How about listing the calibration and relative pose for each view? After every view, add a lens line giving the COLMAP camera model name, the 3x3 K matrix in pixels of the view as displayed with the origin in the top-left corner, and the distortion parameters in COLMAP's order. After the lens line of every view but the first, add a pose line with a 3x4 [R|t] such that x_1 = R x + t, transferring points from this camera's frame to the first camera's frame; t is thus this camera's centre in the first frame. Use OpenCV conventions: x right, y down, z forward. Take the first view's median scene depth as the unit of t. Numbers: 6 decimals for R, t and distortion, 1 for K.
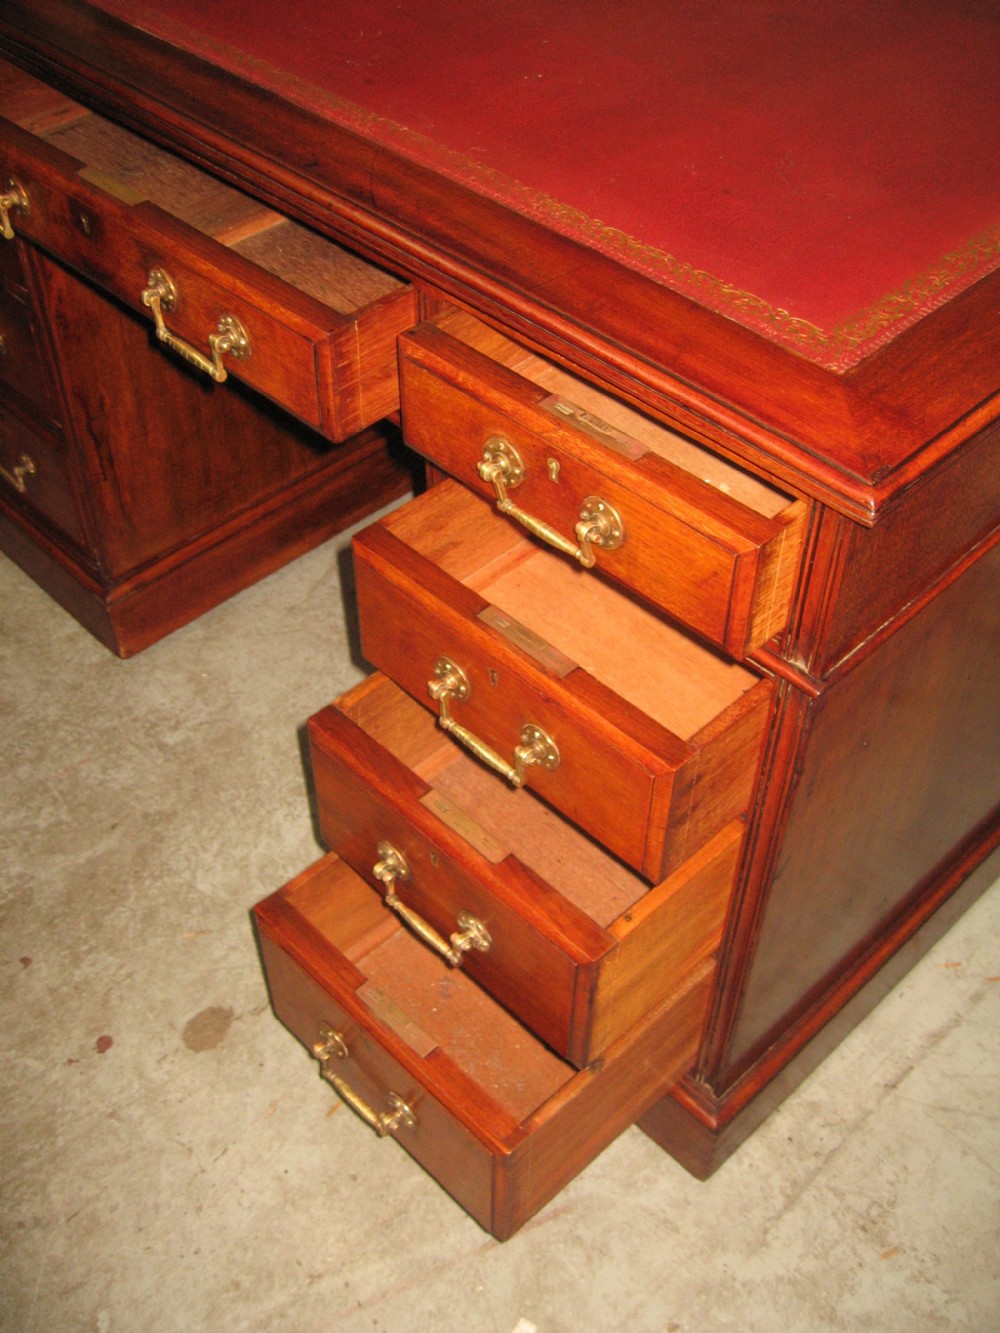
lens RADIAL K [[1464.0, 0, 493.5], [0, 1464.0, 664.1], [0, 0, 1]] dist [-0.102077, 0.000000]
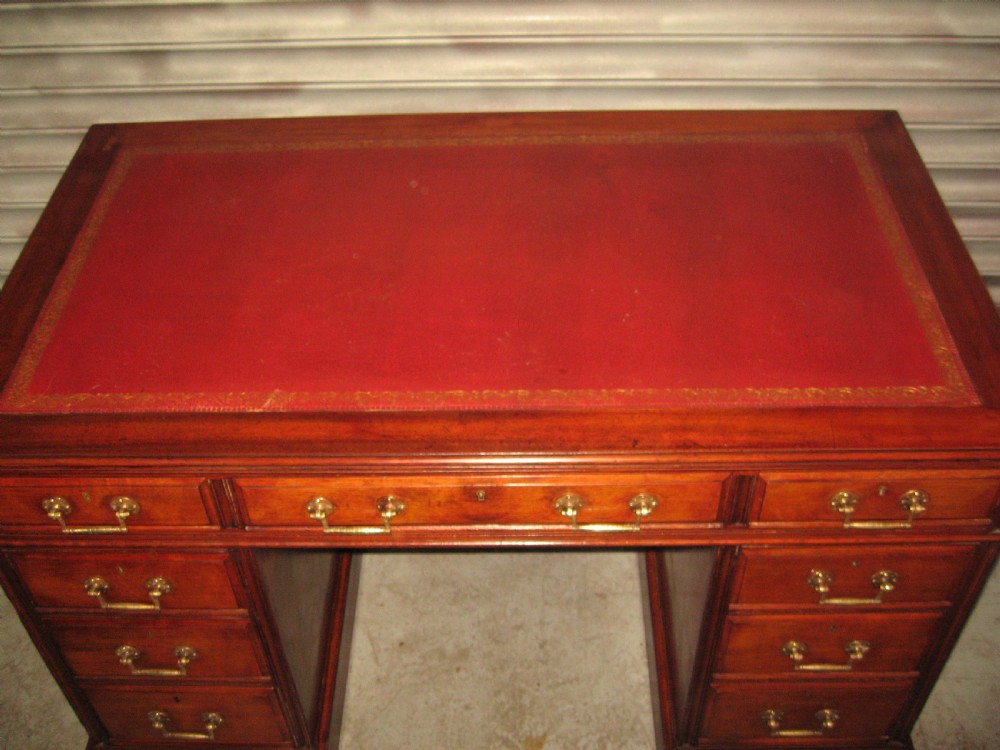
lens RADIAL K [[1098.3, 0, 497.4], [0, 1098.3, 379.7], [0, 0, 1]] dist [-0.102077, 0.000000]
pose [[0.705427, -0.500887, 0.501482, -0.576364], [0.523750, 0.845084, 0.107331, -0.439721], [-0.477555, 0.186937, 0.858485, 0.013171]]
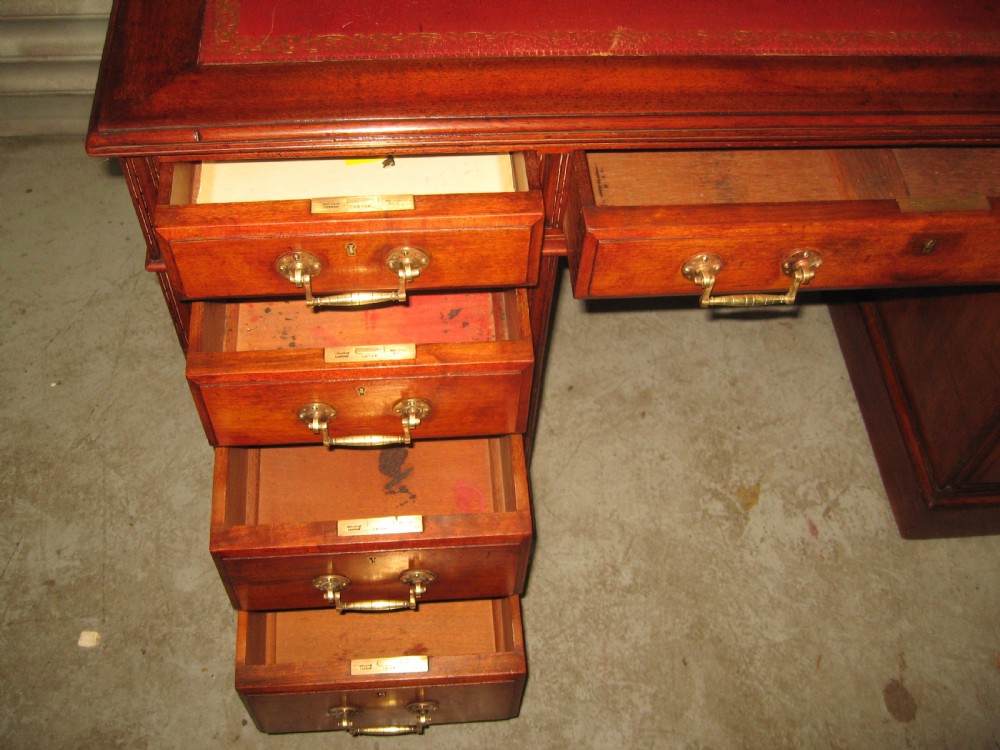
lens RADIAL K [[1098.3, 0, 496.9], [0, 1098.3, 381.2], [0, 0, 1]] dist [-0.102077, 0.000000]
pose [[0.633755, -0.624598, 0.456325, -0.717396], [0.517382, 0.780818, 0.350198, -0.529008], [-0.575040, 0.014154, 0.818003, 0.416077]]
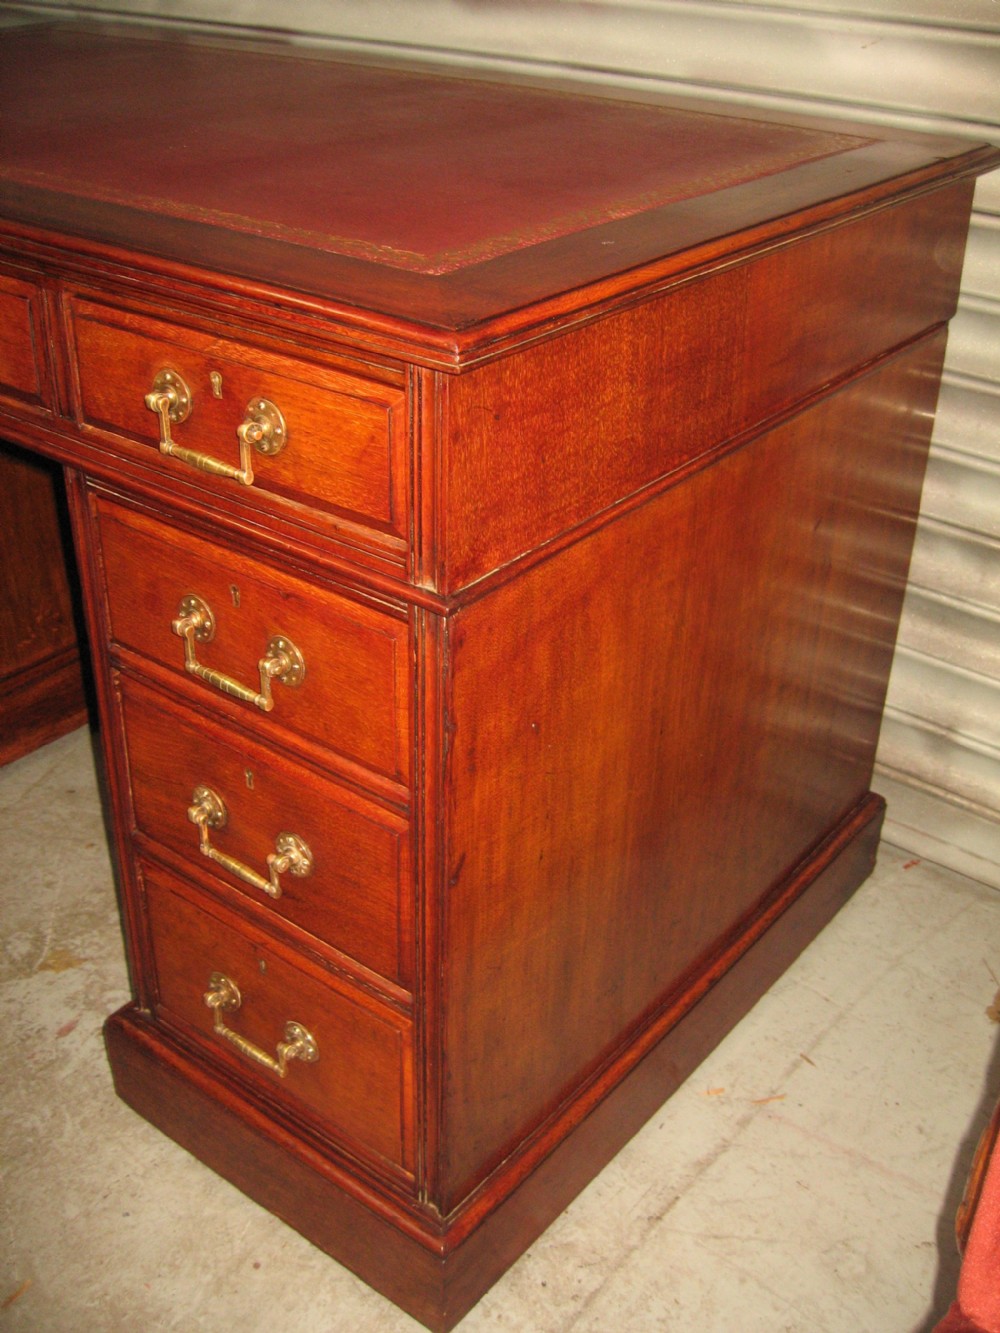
lens RADIAL K [[1464.0, 0, 500.9], [0, 1464.0, 661.5], [0, 0, 1]] dist [-0.102077, 0.000000]
pose [[0.990412, -0.049059, 0.129140, 0.083562], [0.081870, 0.961412, -0.262650, 0.187289], [-0.111272, 0.270705, 0.956210, 0.068579]]
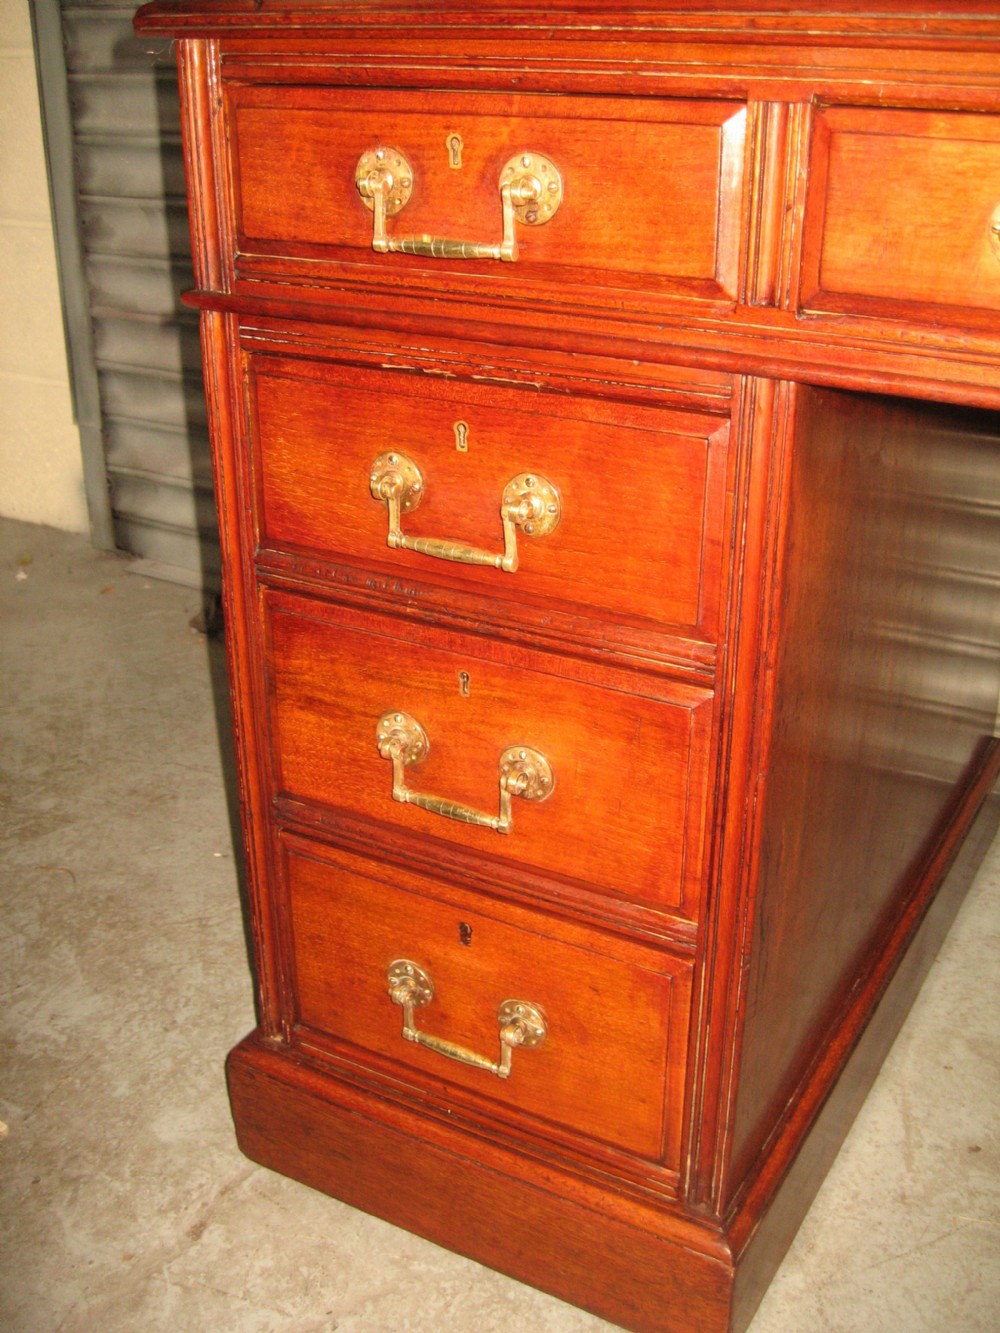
lens RADIAL K [[1464.0, 0, 498.1], [0, 1464.0, 662.6], [0, 0, 1]] dist [-0.102077, 0.000000]
pose [[0.960832, -0.116607, 0.251407, -0.546982], [0.198438, 0.922741, -0.330410, -0.104549], [-0.193455, 0.367357, 0.909738, 0.581468]]
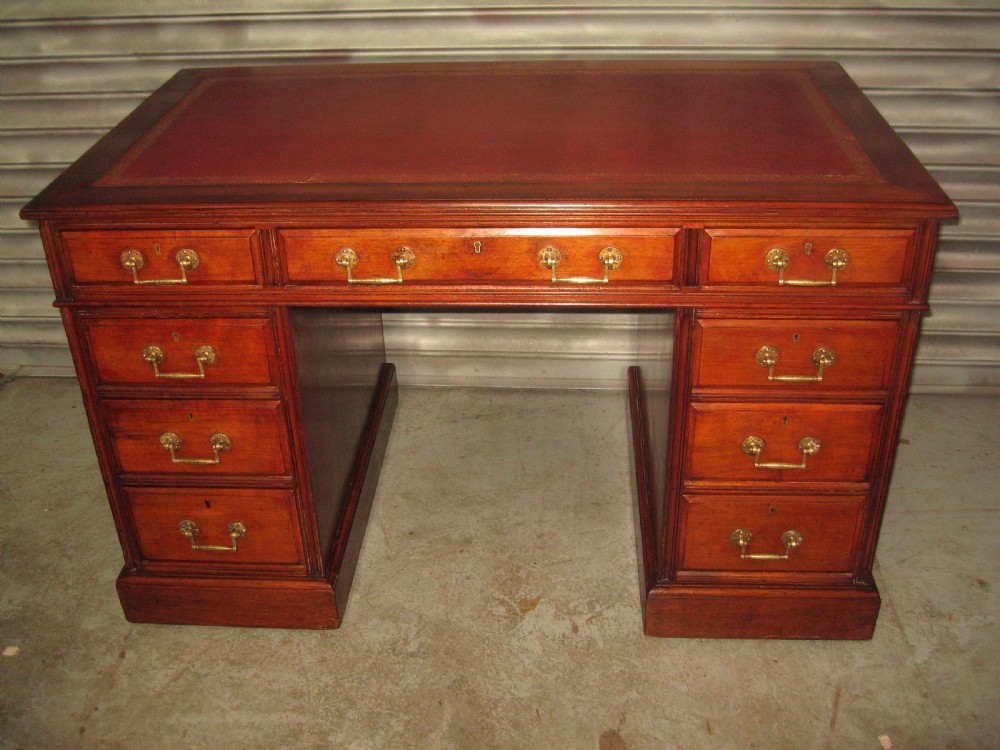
lens RADIAL K [[1098.3, 0, 496.9], [0, 1098.3, 379.9], [0, 0, 1]] dist [-0.102077, 0.000000]
pose [[0.736771, -0.360620, 0.571945, -0.846661], [0.500359, 0.859732, -0.102481, -0.032420], [-0.454762, 0.361683, 0.813865, -0.048073]]
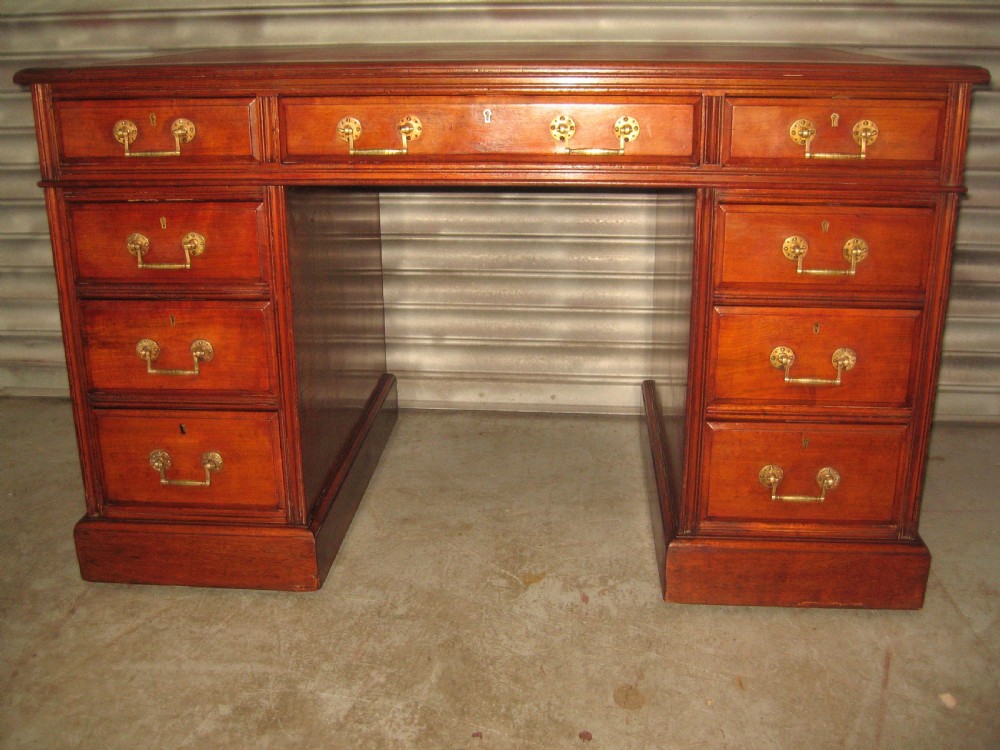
lens RADIAL K [[1098.3, 0, 496.8], [0, 1098.3, 376.4], [0, 0, 1]] dist [-0.102077, 0.000000]
pose [[0.747588, -0.213793, 0.628812, -0.886643], [0.478155, 0.830350, -0.286159, 0.241151], [-0.460955, 0.514599, 0.722986, 0.177736]]
